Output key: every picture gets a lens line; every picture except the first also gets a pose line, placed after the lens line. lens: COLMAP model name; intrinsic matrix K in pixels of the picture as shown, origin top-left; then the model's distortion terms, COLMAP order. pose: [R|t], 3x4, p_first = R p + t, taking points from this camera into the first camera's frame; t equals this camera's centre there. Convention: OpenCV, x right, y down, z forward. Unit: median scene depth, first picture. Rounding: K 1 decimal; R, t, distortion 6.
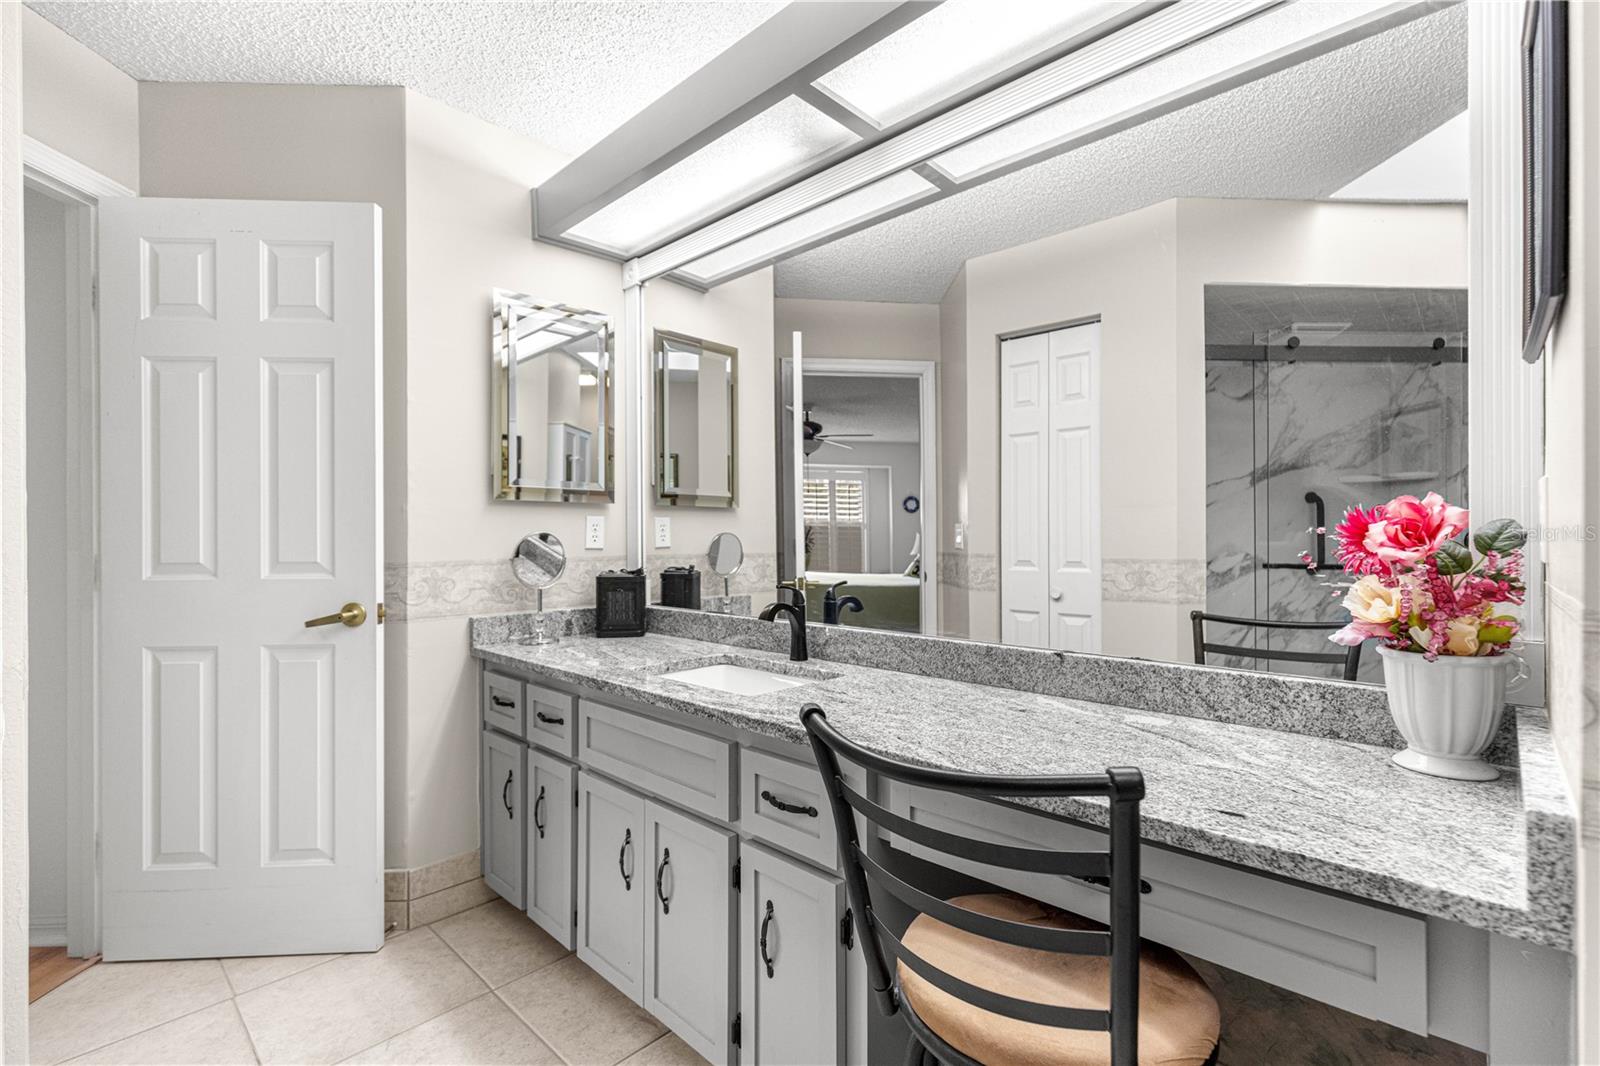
lens RADIAL K [[715.7, 0, 816.8], [0, 715.7, 542.2], [0, 0, 1]] dist [0.000464, 0.000159]
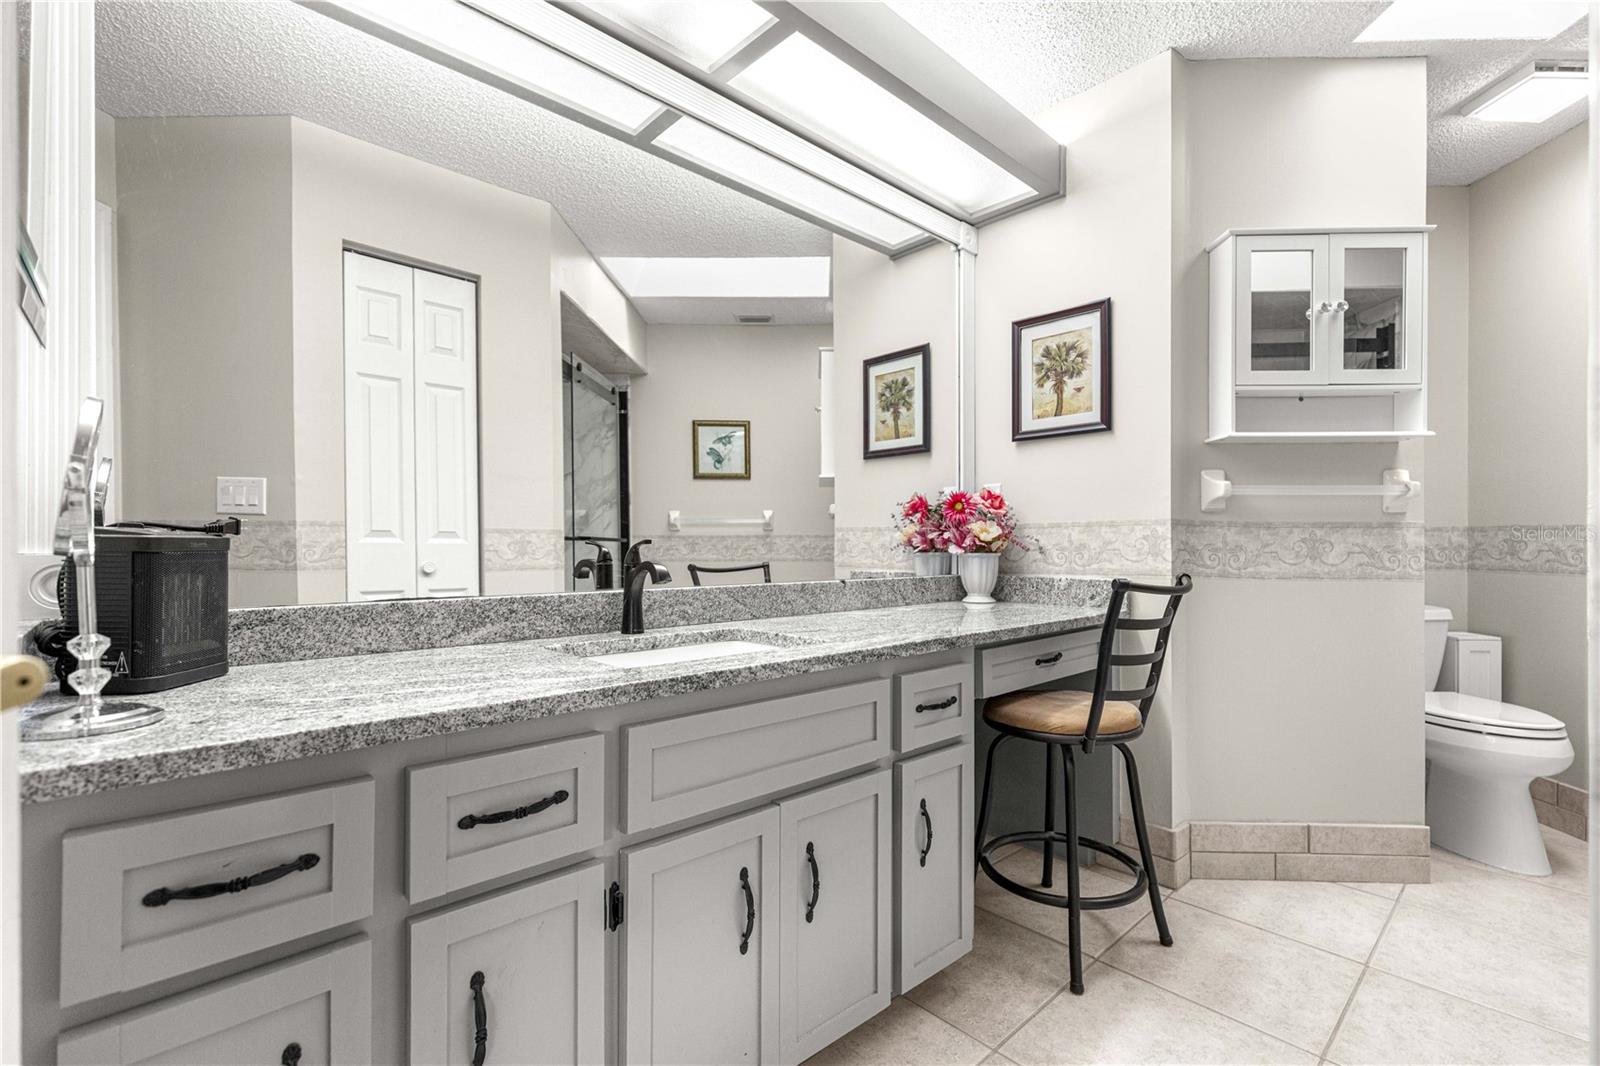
lens RADIAL K [[715.7, 0, 816.8], [0, 715.7, 542.2], [0, 0, 1]] dist [0.000464, 0.000159]
pose [[0.060592, 0.003050, 0.998158, -0.575809], [-0.004537, 0.999986, -0.002780, 0.044794], [-0.998152, -0.004360, 0.060605, 0.519303]]
